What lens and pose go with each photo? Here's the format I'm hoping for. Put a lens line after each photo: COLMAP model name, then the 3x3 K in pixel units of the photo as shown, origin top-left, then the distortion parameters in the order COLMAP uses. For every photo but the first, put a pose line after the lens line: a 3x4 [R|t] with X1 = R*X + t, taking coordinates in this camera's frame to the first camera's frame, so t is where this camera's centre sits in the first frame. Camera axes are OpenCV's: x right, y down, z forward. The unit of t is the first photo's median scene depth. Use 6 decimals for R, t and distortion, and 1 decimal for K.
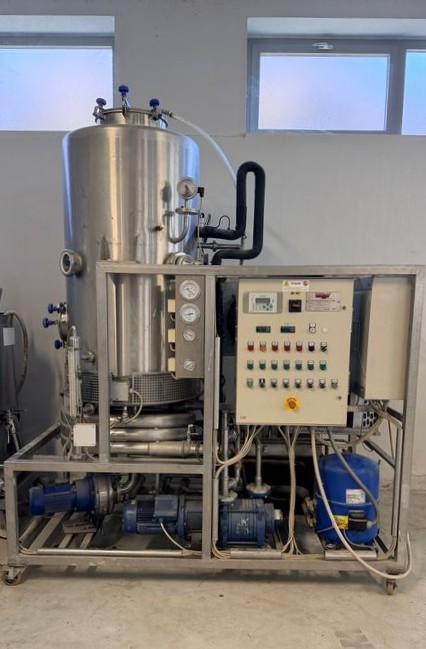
lens RADIAL K [[477.2, 0, 208.6], [0, 477.2, 373.8], [0, 0, 1]] dist [0.009820, -0.016937]
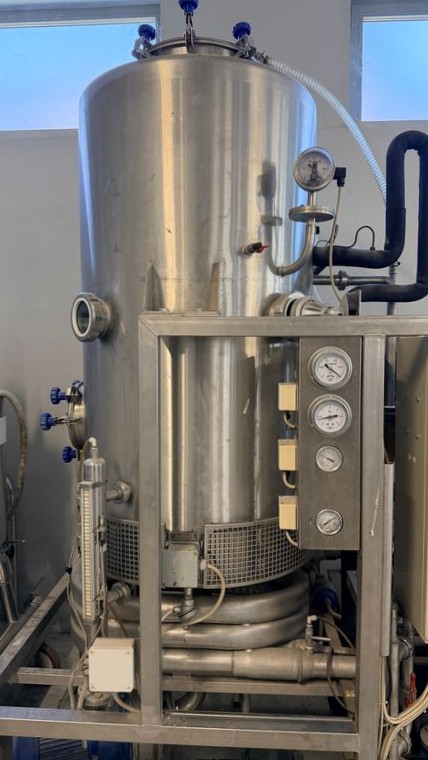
lens RADIAL K [[530.1, 0, 215.6], [0, 530.1, 384.3], [0, 0, 1]] dist [0.053906, -0.078792]
pose [[0.997557, -0.012485, -0.068727, -0.105216], [0.006371, 0.996058, -0.088472, -0.100285], [0.069561, 0.087818, 0.993705, 0.413508]]
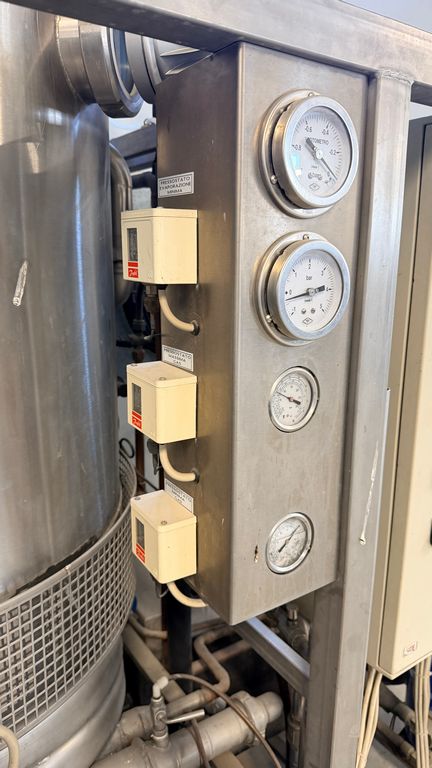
lens RADIAL K [[535.7, 0, 212.9], [0, 535.7, 382.0], [0, 0, 1]] dist [0.053906, -0.078792]
pose [[0.831323, -0.137889, 0.538414, -0.167696], [0.087685, 0.989142, 0.117935, -0.106937], [-0.548830, -0.050831, 0.834387, 0.769911]]
